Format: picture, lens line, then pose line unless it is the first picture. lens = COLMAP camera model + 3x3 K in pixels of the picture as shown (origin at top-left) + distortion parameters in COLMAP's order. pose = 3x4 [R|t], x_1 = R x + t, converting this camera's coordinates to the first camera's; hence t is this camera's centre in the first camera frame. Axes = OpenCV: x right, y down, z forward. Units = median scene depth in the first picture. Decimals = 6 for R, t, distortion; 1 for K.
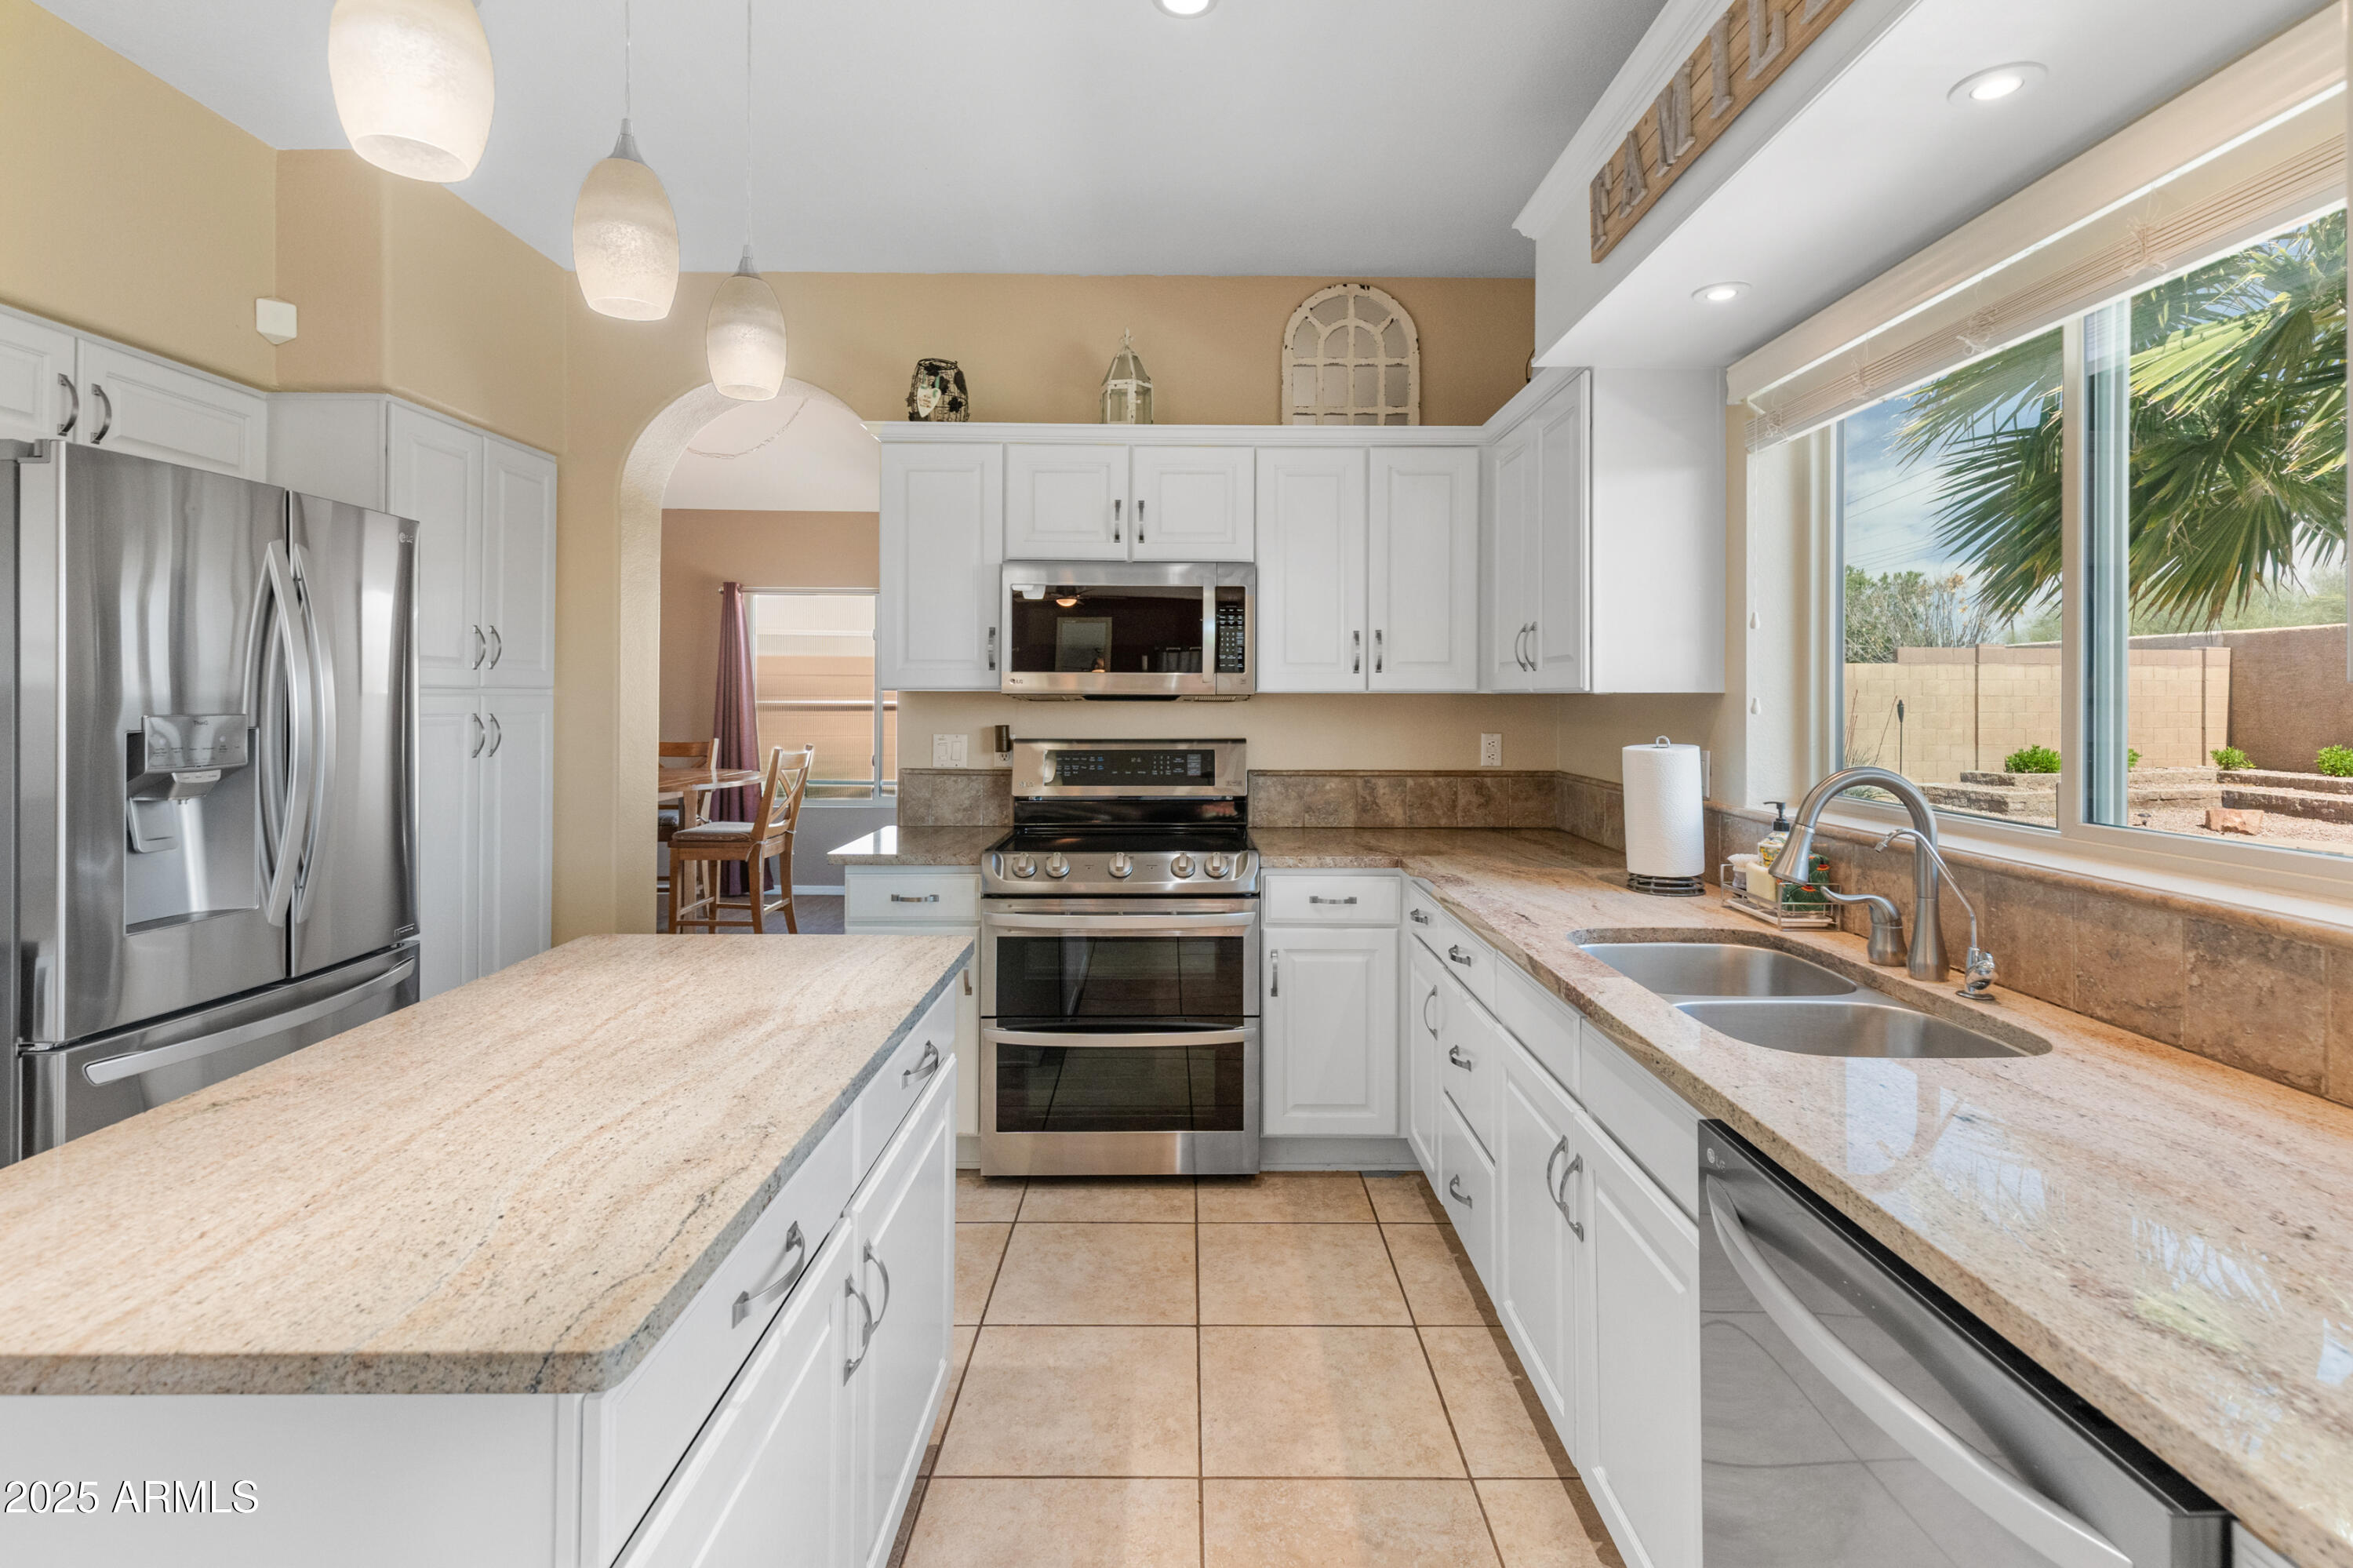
lens RADIAL K [[1118.8, 0, 1192.6], [0, 1118.8, 694.6], [0, 0, 1]] dist [0.012407, 0.000404]
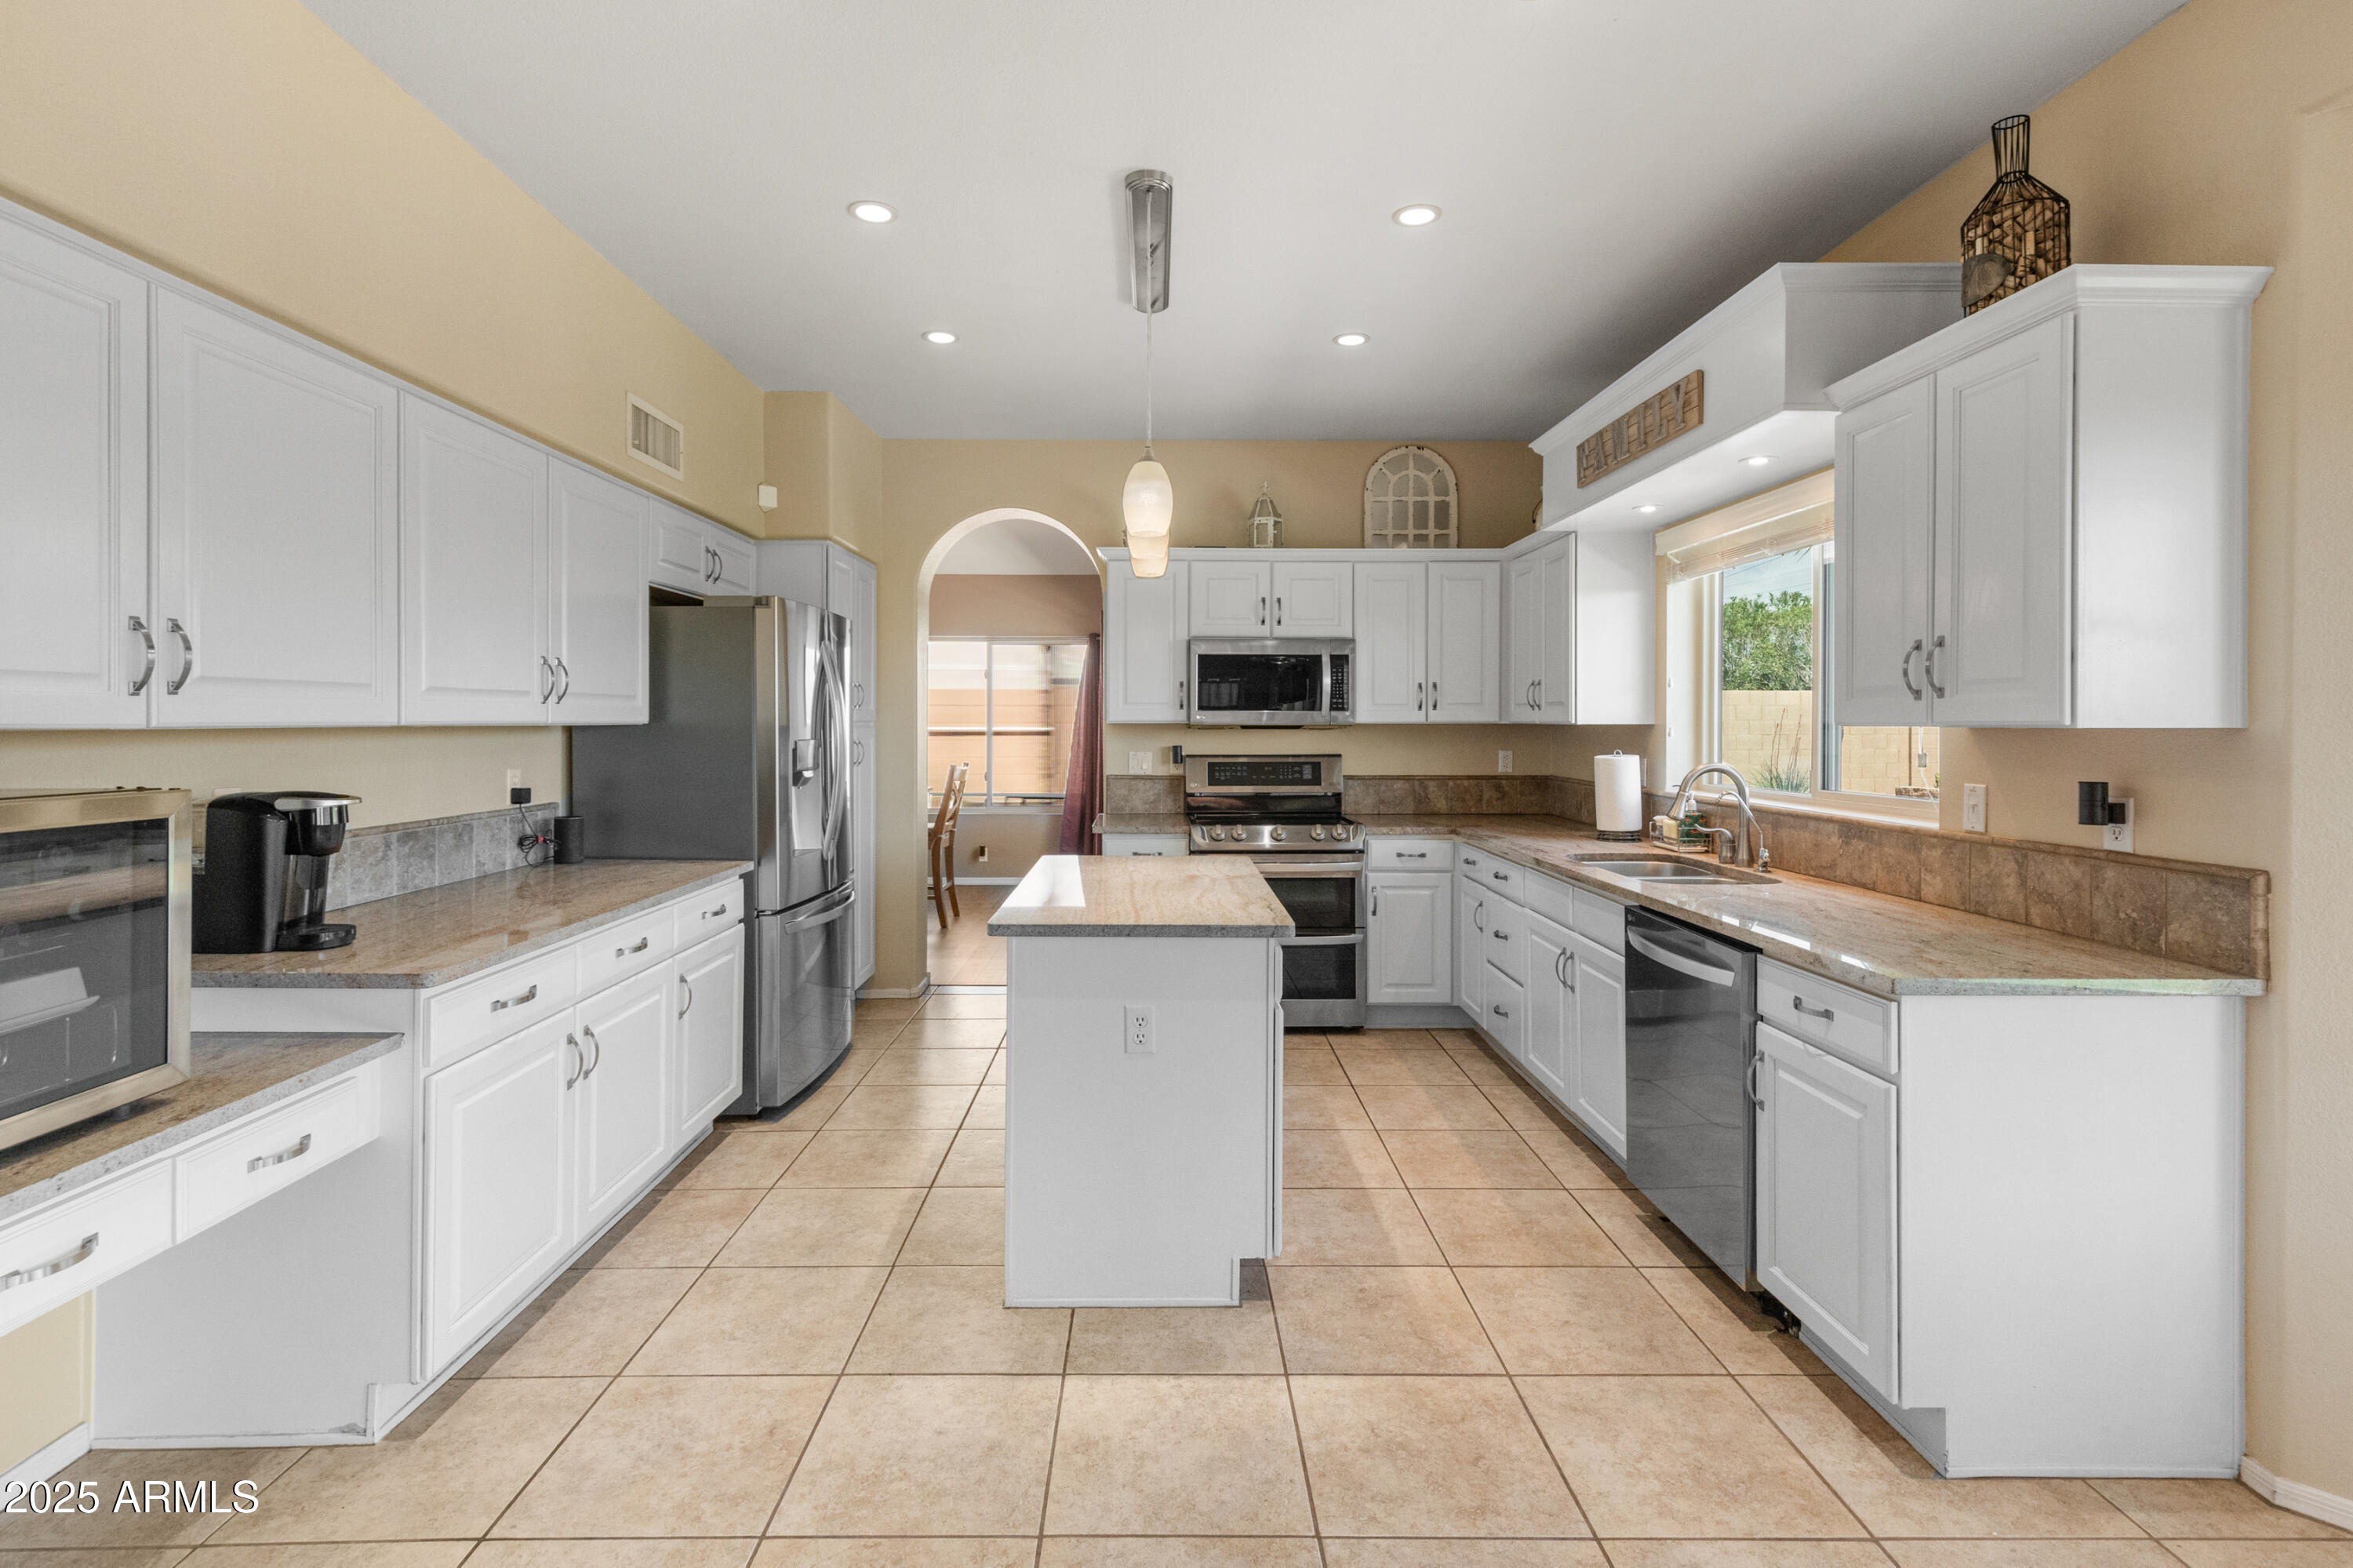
lens RADIAL K [[1118.8, 0, 1162.0], [0, 1118.8, 730.6], [0, 0, 1]] dist [0.012407, 0.000404]
pose [[0.999992, -0.002485, -0.003281, -0.205247], [0.002521, 0.999935, 0.011087, -0.009998], [0.003253, -0.011095, 0.999933, -0.540106]]
